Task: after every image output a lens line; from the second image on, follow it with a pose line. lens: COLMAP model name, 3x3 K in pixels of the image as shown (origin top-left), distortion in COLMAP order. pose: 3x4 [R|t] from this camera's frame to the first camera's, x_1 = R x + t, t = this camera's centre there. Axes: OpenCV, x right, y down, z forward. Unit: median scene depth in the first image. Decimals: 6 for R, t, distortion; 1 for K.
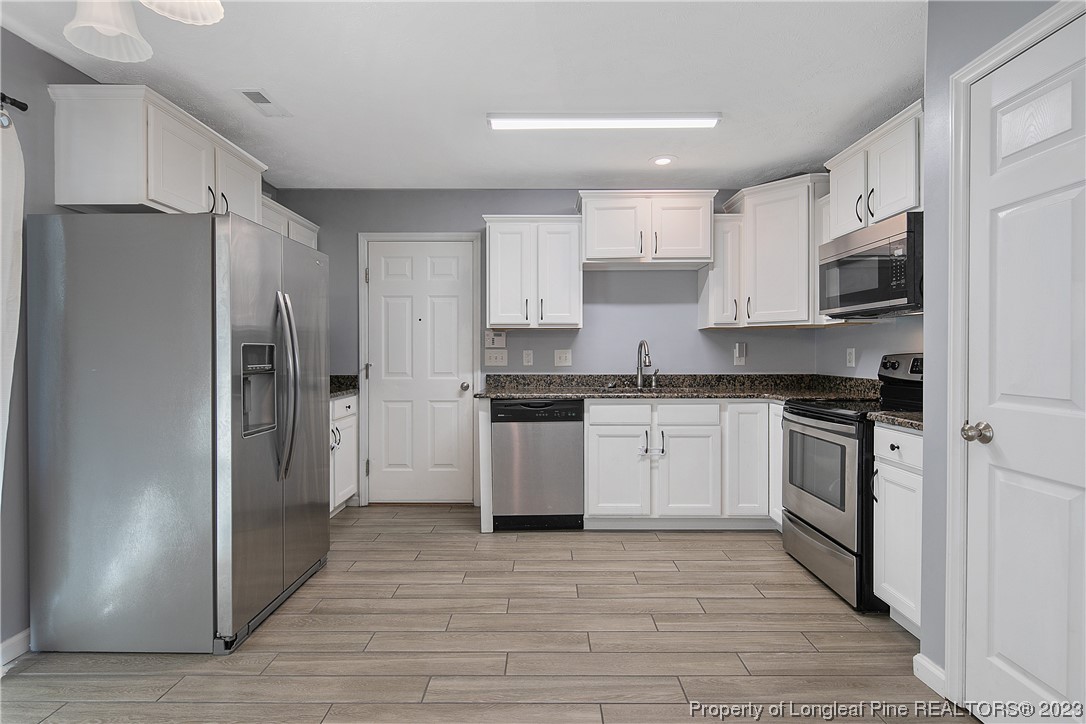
lens RADIAL K [[520.0, 0, 539.6], [0, 520.0, 356.7], [0, 0, 1]] dist [0.003772, -0.006693]
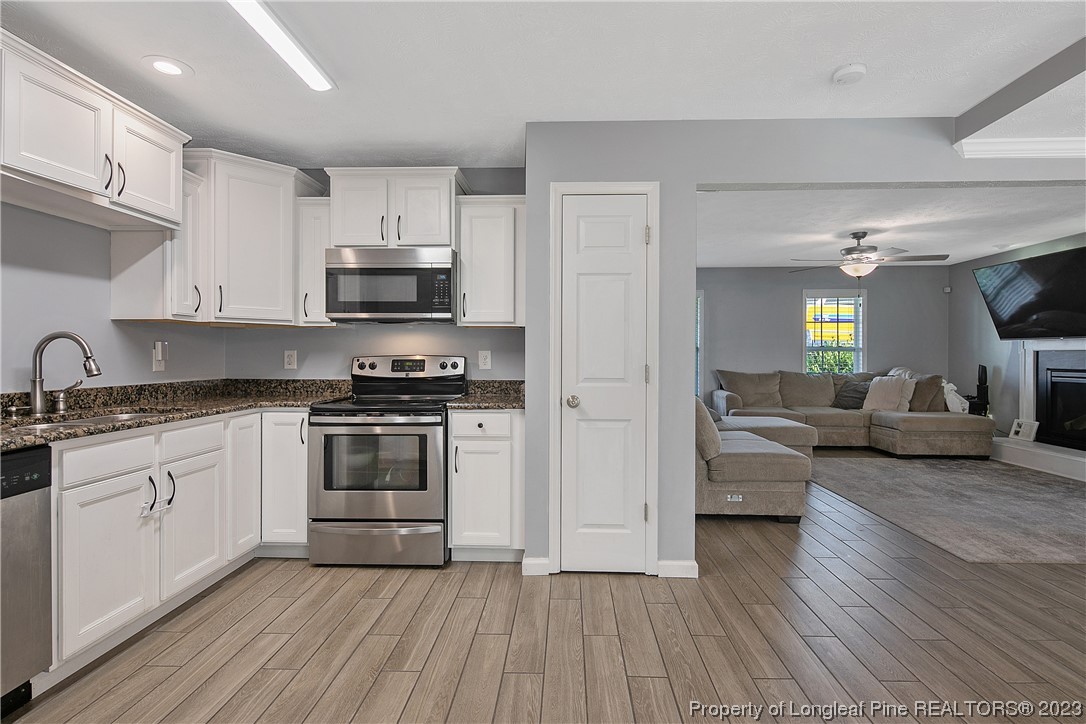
lens RADIAL K [[540.3, 0, 538.3], [0, 540.3, 355.3], [0, 0, 1]] dist [0.001513, -0.000114]
pose [[0.027153, 0.003249, 0.999626, -0.445571], [0.005548, 0.999979, -0.003401, -0.000759], [-0.999616, 0.005639, 0.027135, 0.506888]]
